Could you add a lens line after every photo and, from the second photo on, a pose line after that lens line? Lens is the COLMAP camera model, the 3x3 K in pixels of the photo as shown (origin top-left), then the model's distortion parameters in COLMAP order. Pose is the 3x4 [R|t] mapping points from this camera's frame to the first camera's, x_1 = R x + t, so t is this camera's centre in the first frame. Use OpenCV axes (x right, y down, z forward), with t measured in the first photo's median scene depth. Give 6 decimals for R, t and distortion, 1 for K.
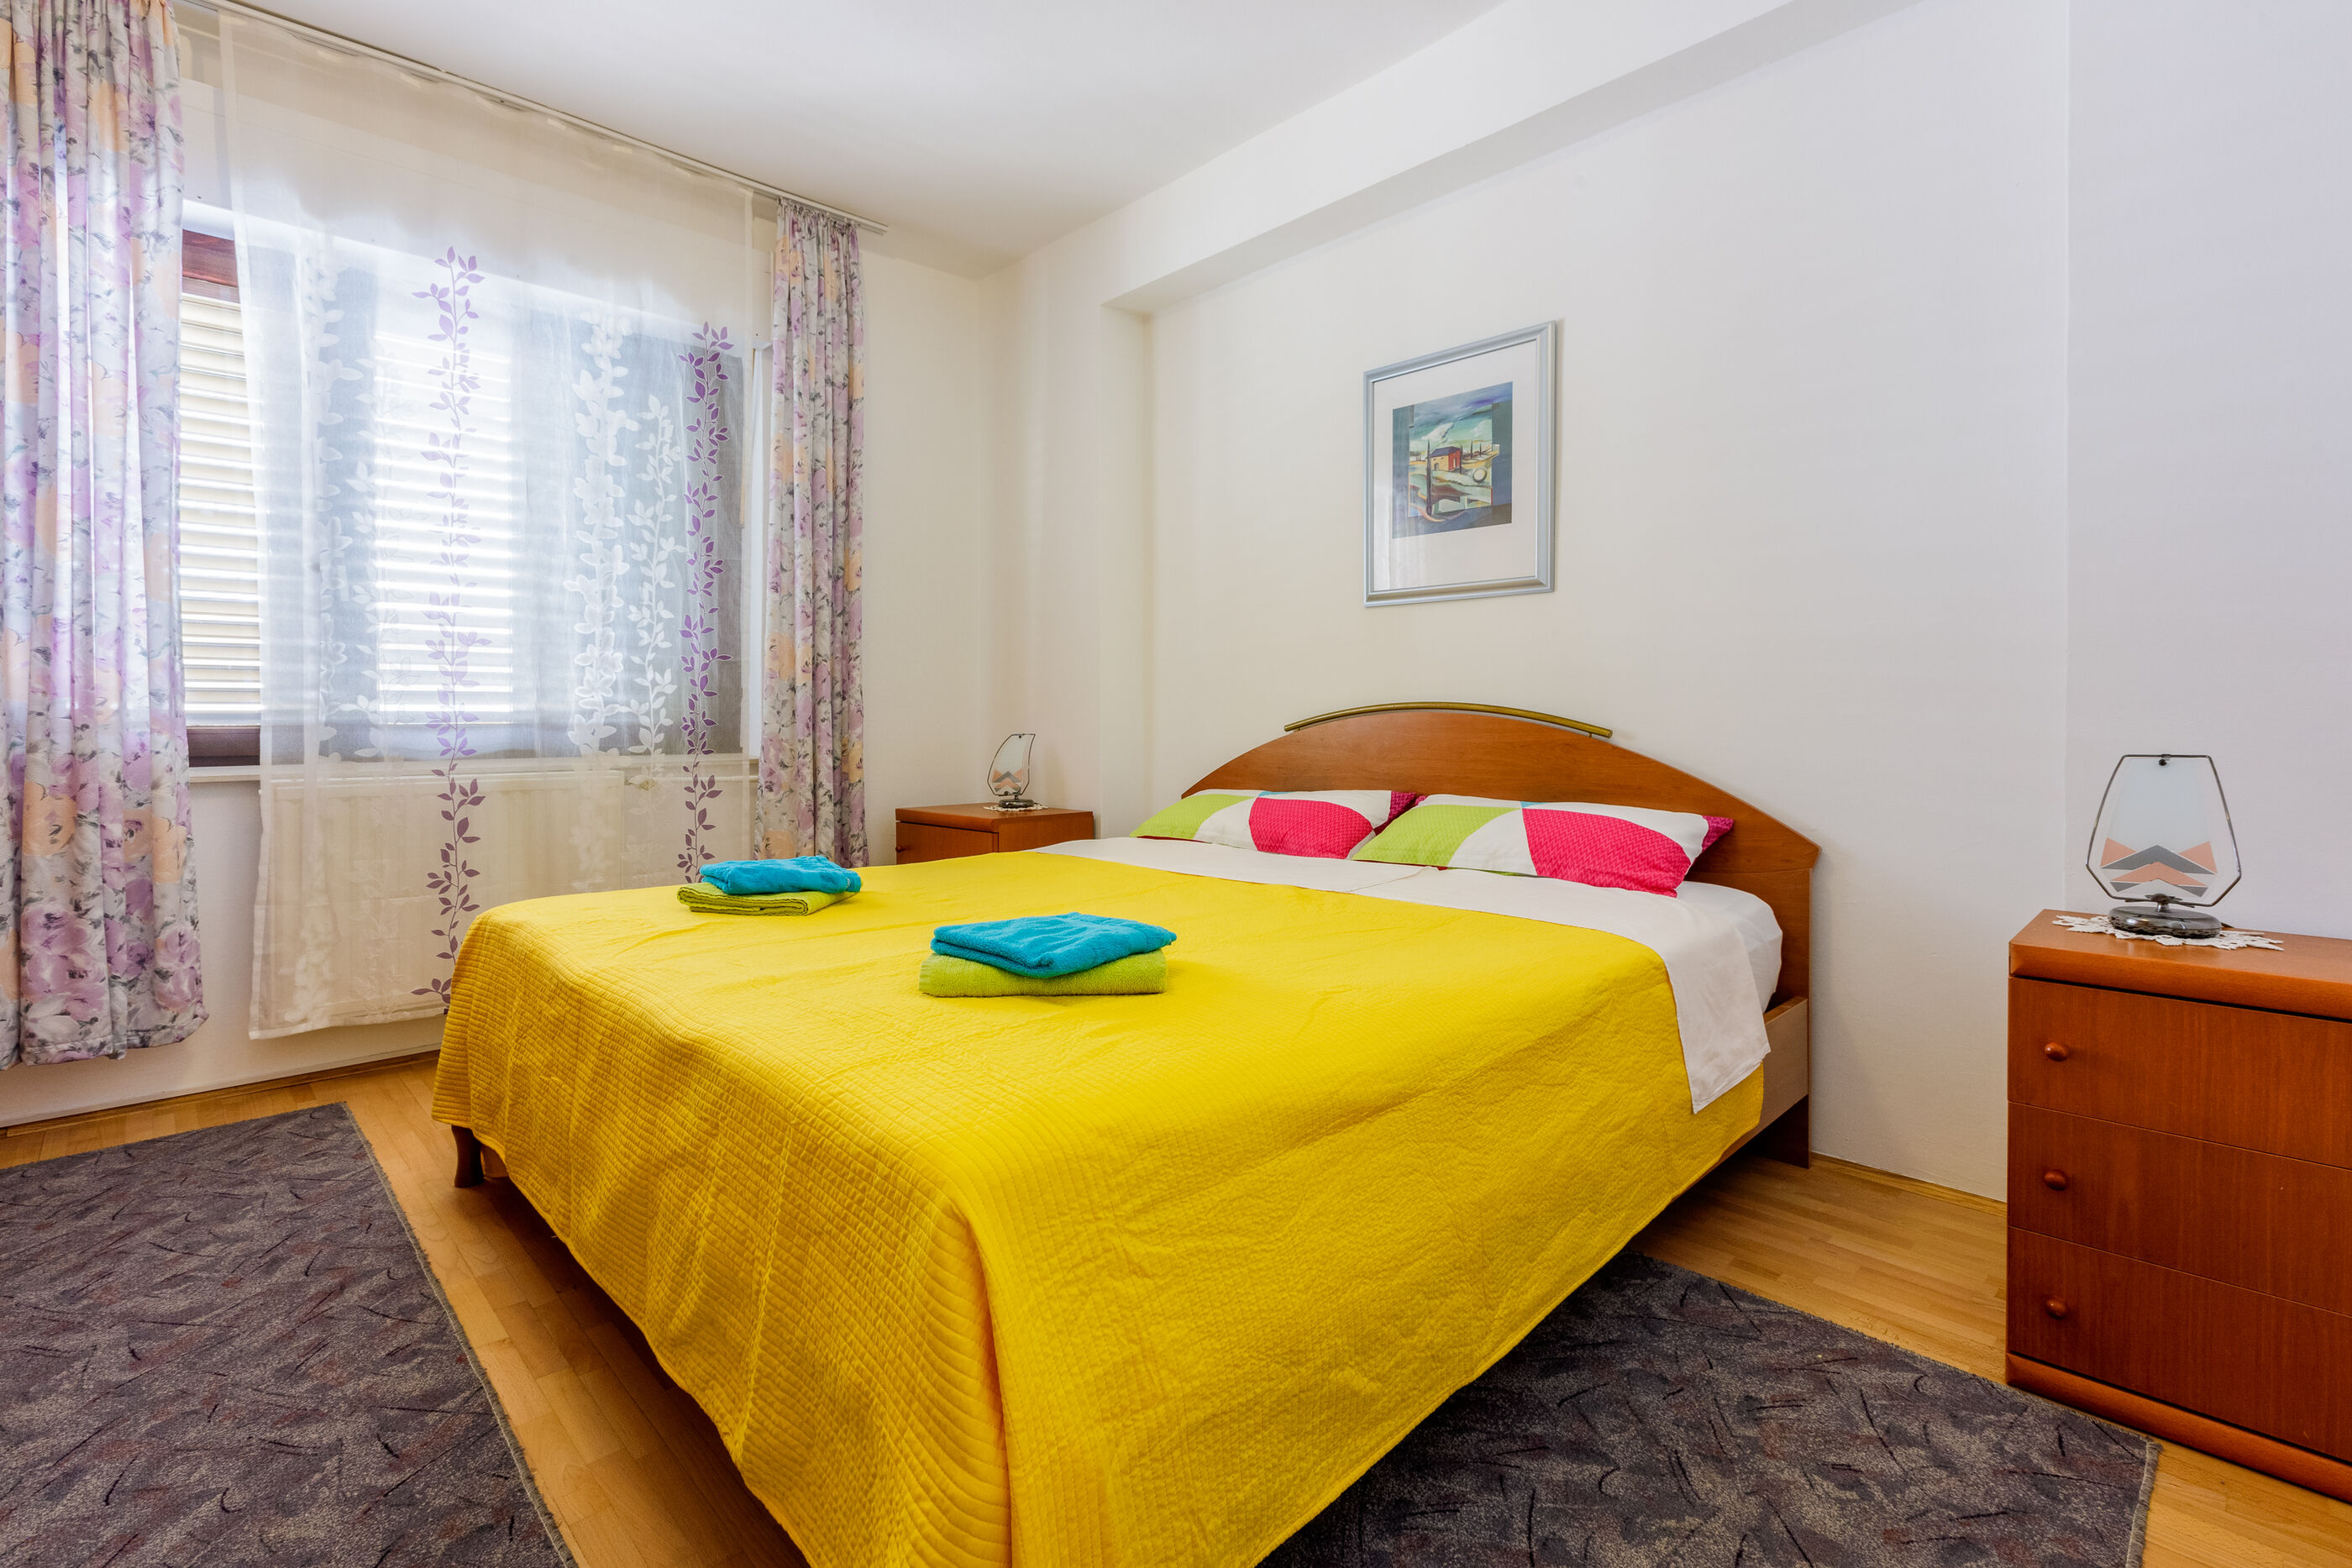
lens RADIAL K [[1065.5, 0, 1173.6], [0, 1065.5, 722.3], [0, 0, 1]] dist [-0.008160, 0.002737]
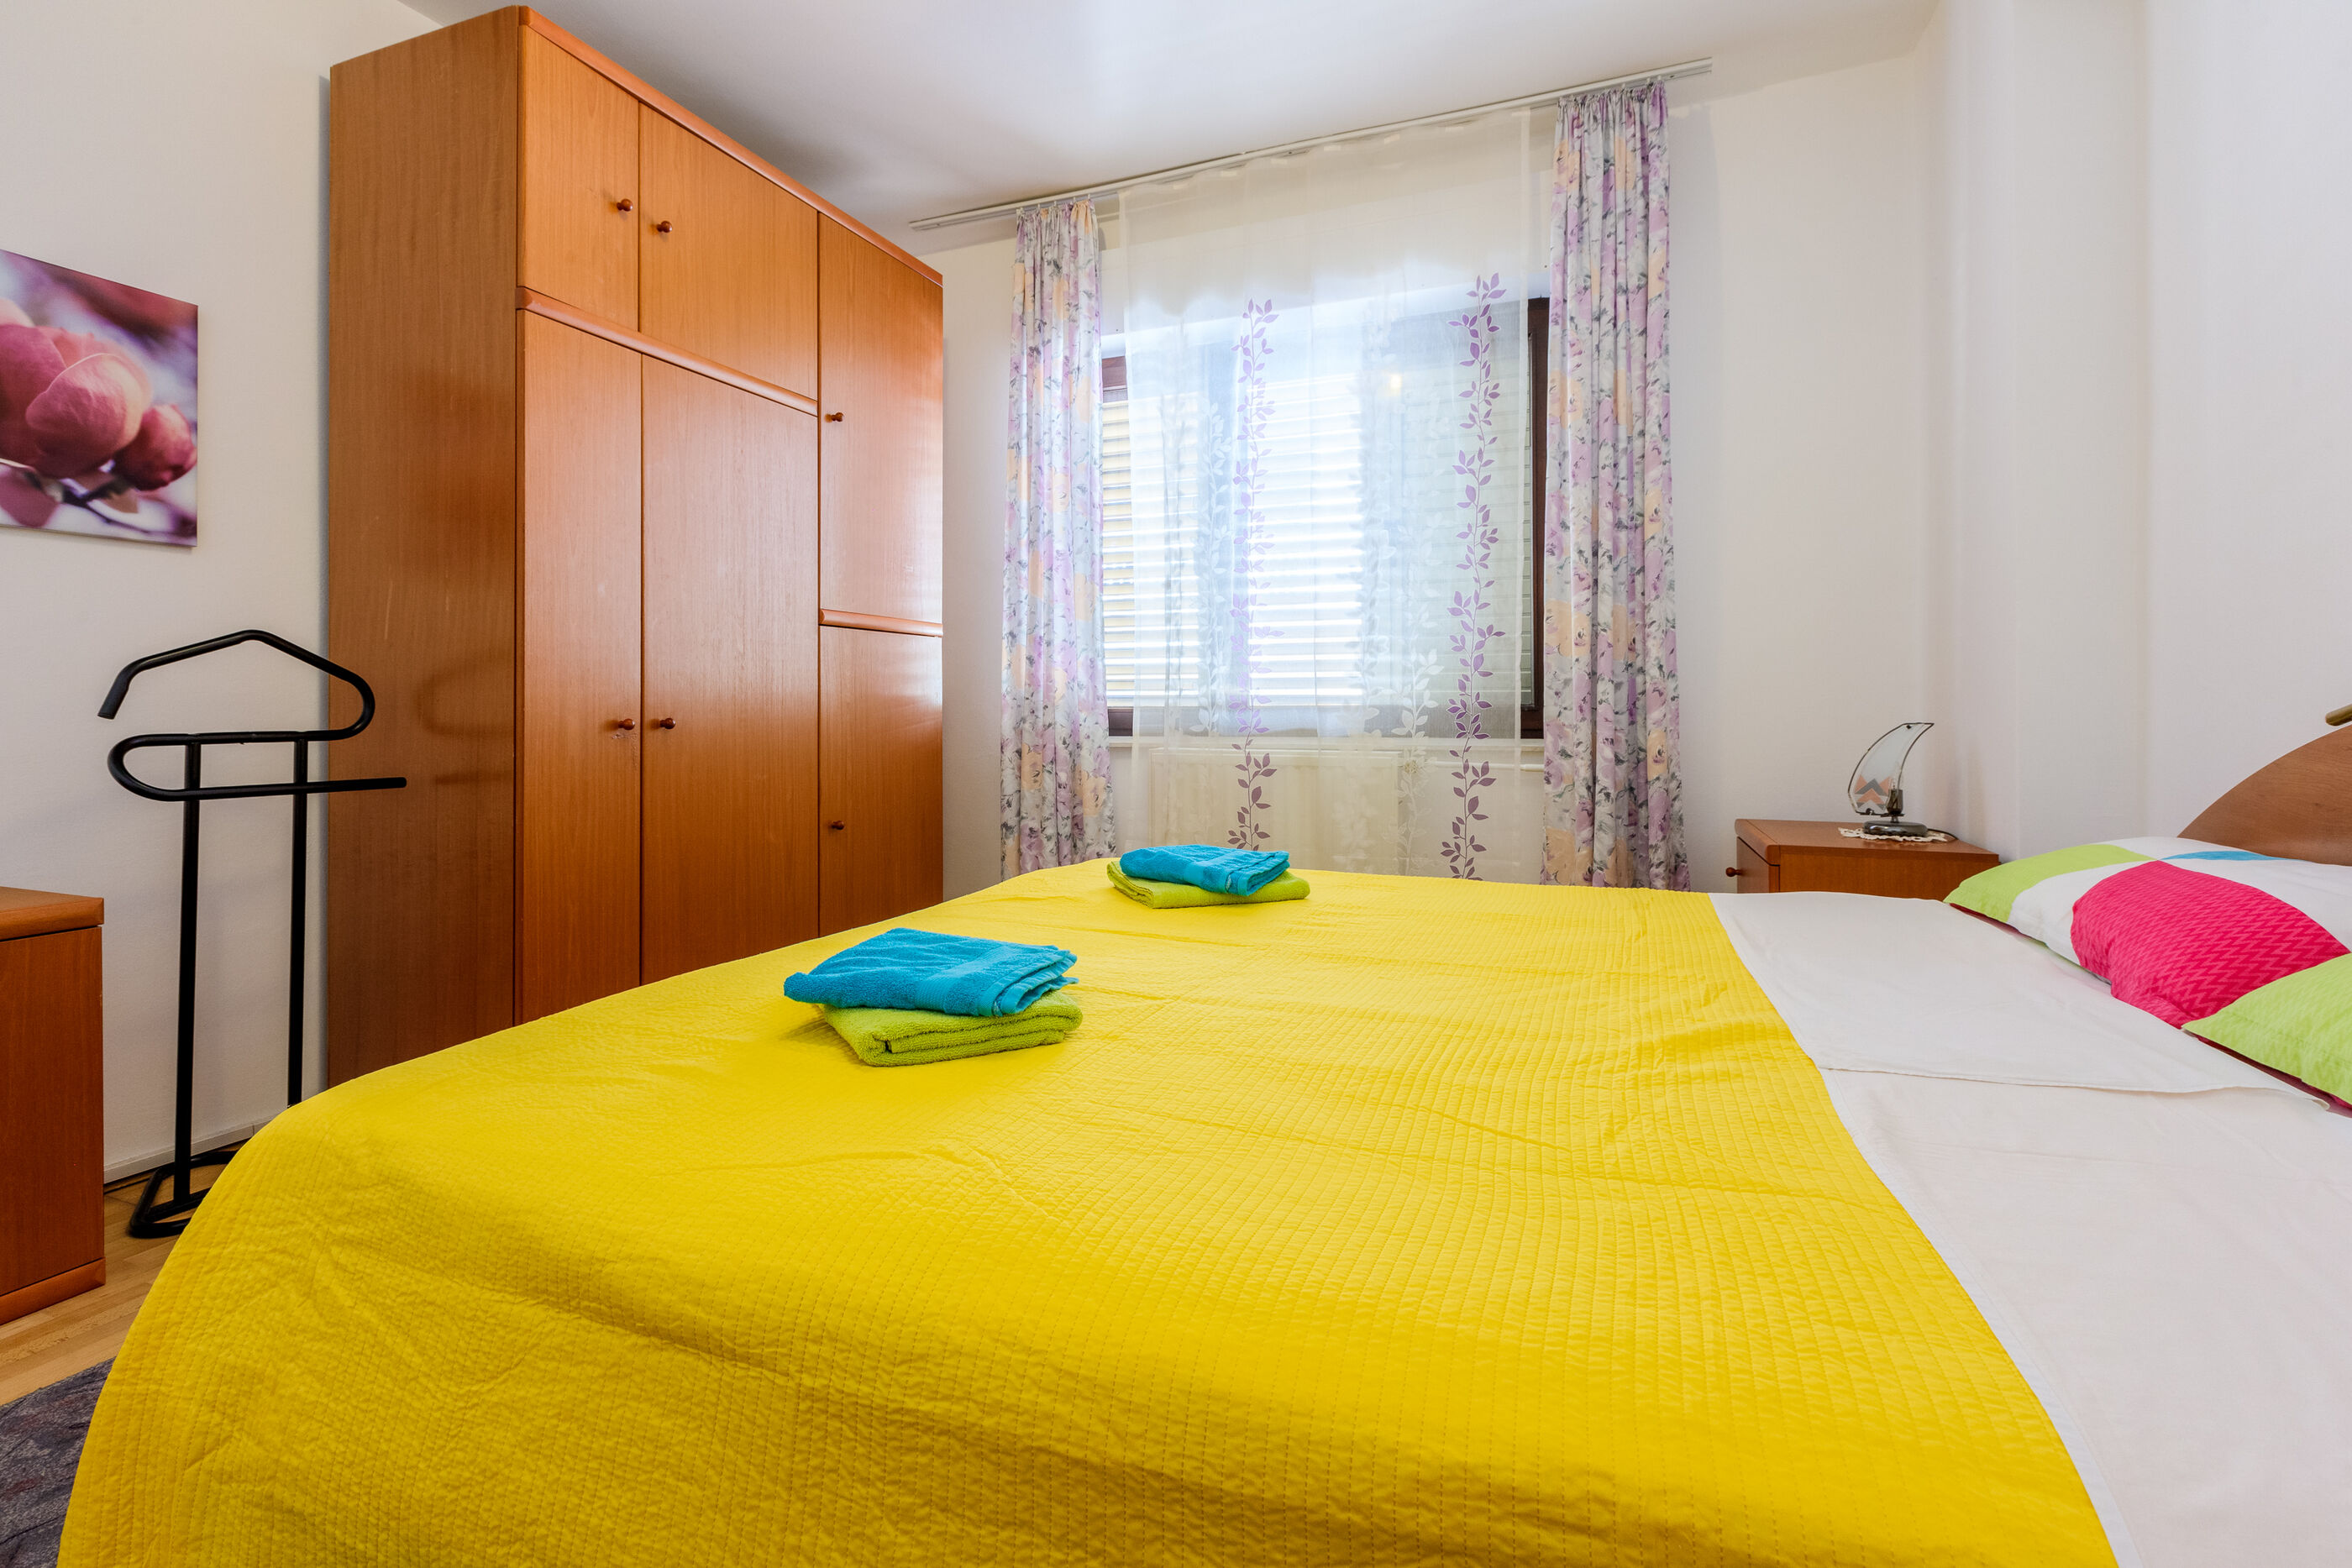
lens RADIAL K [[1065.5, 0, 1141.9], [0, 1065.5, 706.7], [0, 0, 1]] dist [-0.008160, 0.002737]
pose [[0.405995, -0.002857, -0.913871, 0.293071], [-0.004245, 0.999978, -0.005012, 0.007637], [0.913865, 0.005914, 0.405974, 0.352917]]
